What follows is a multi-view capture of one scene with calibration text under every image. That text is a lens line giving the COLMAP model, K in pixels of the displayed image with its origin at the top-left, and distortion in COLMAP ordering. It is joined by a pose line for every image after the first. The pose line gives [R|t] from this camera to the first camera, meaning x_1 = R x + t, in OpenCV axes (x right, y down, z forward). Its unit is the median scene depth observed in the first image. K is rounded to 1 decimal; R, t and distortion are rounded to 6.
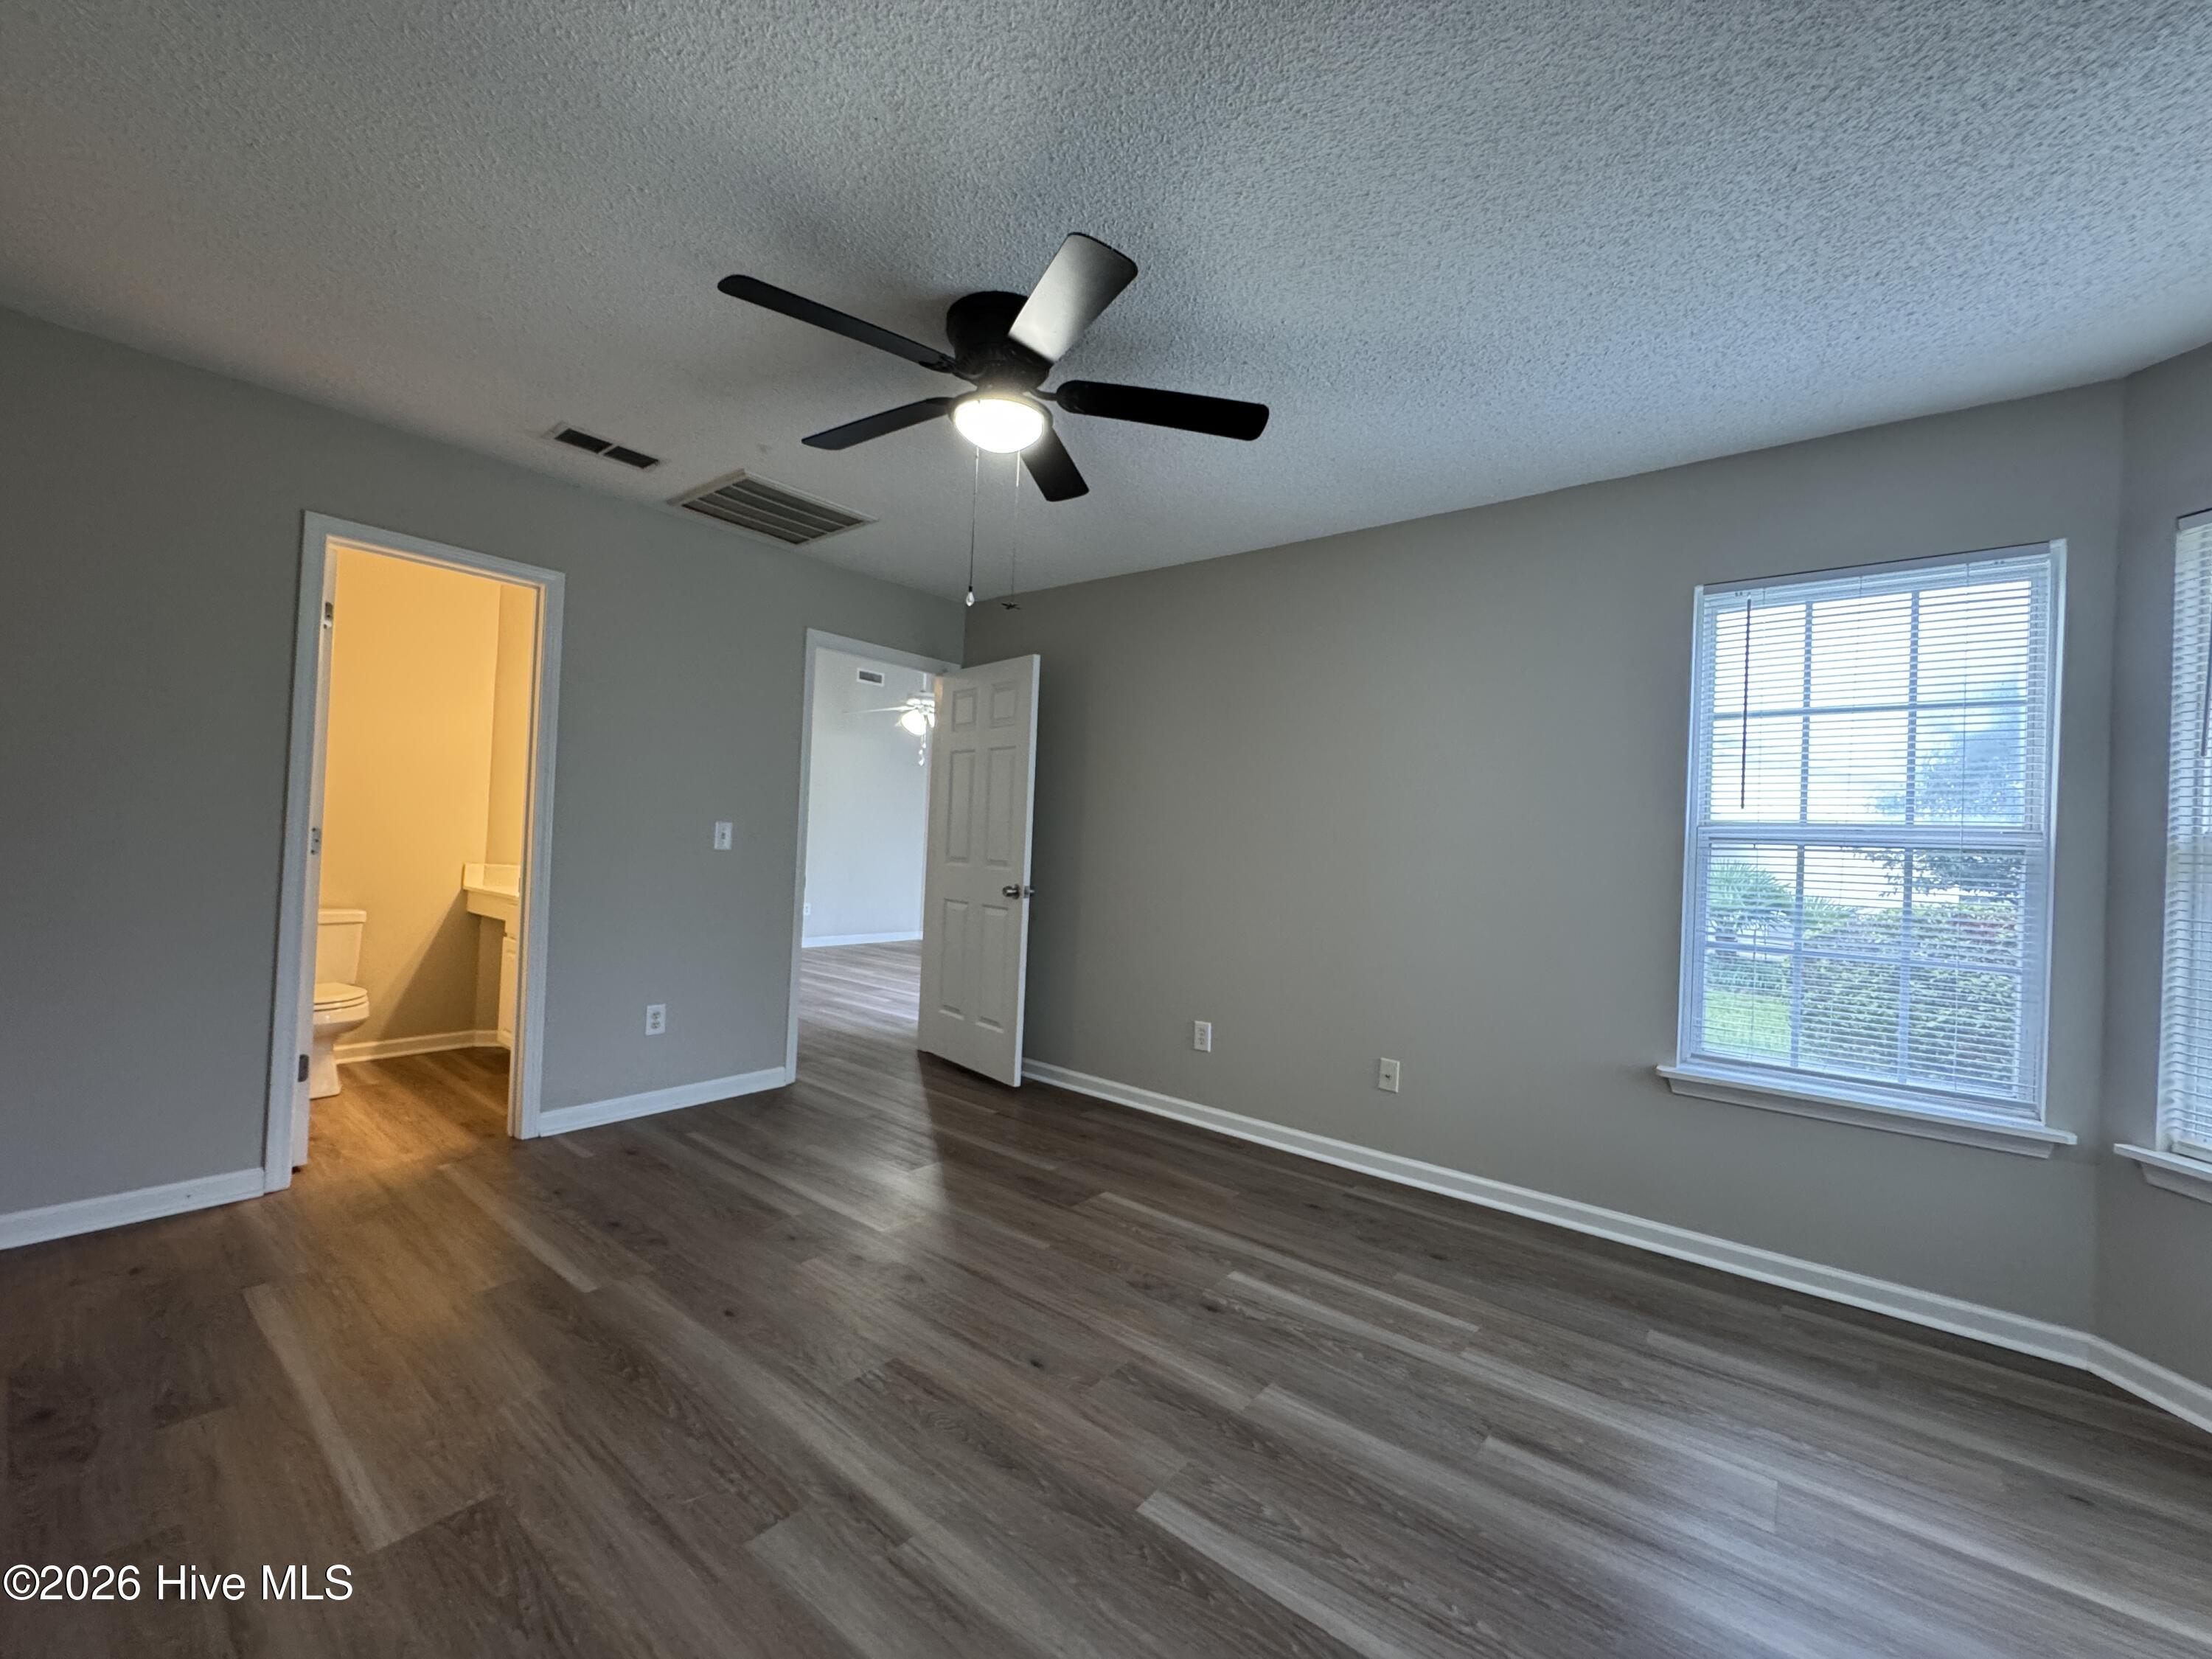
lens RADIAL K [[882.2, 0, 1104.8], [0, 882.2, 831.5], [0, 0, 1]] dist [0.001519, 0.000142]
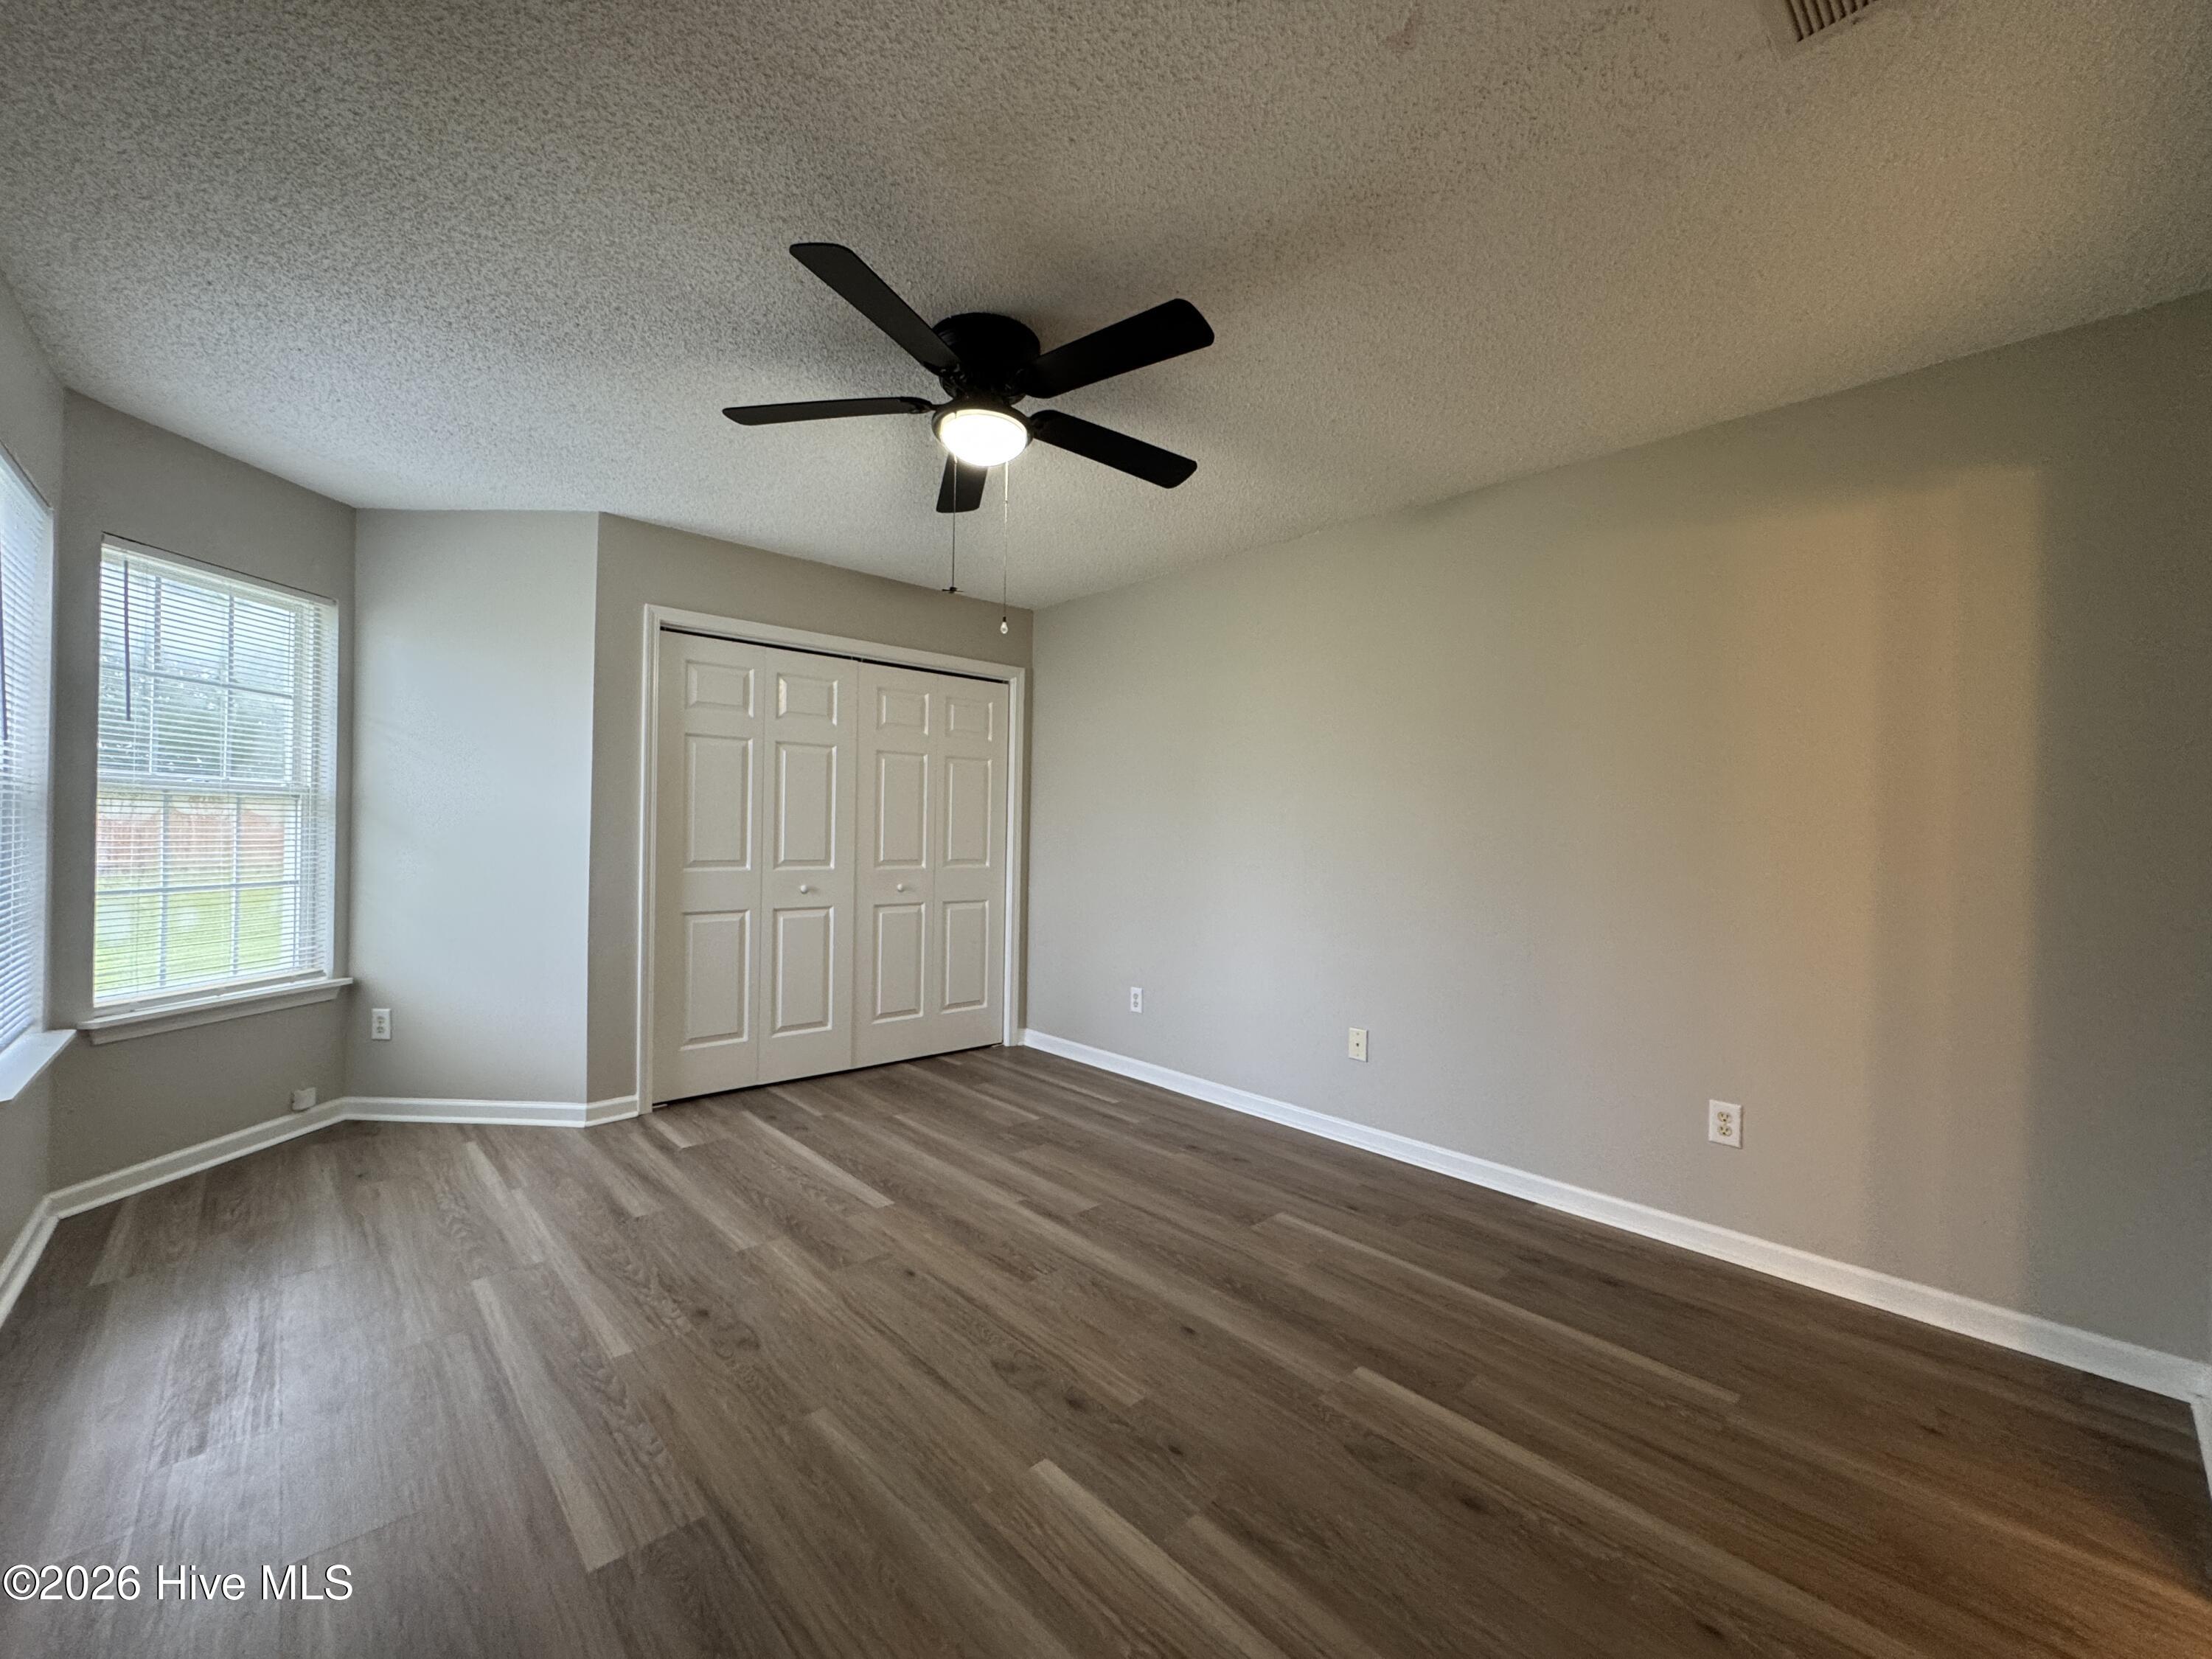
lens RADIAL K [[882.2, 0, 1104.8], [0, 882.2, 831.5], [0, 0, 1]] dist [0.001519, 0.000142]
pose [[-0.987825, -0.062544, 0.142440, -0.470409], [-0.063985, 0.997935, -0.005552, -0.004209], [-0.141799, -0.014598, -0.989788, 2.156553]]
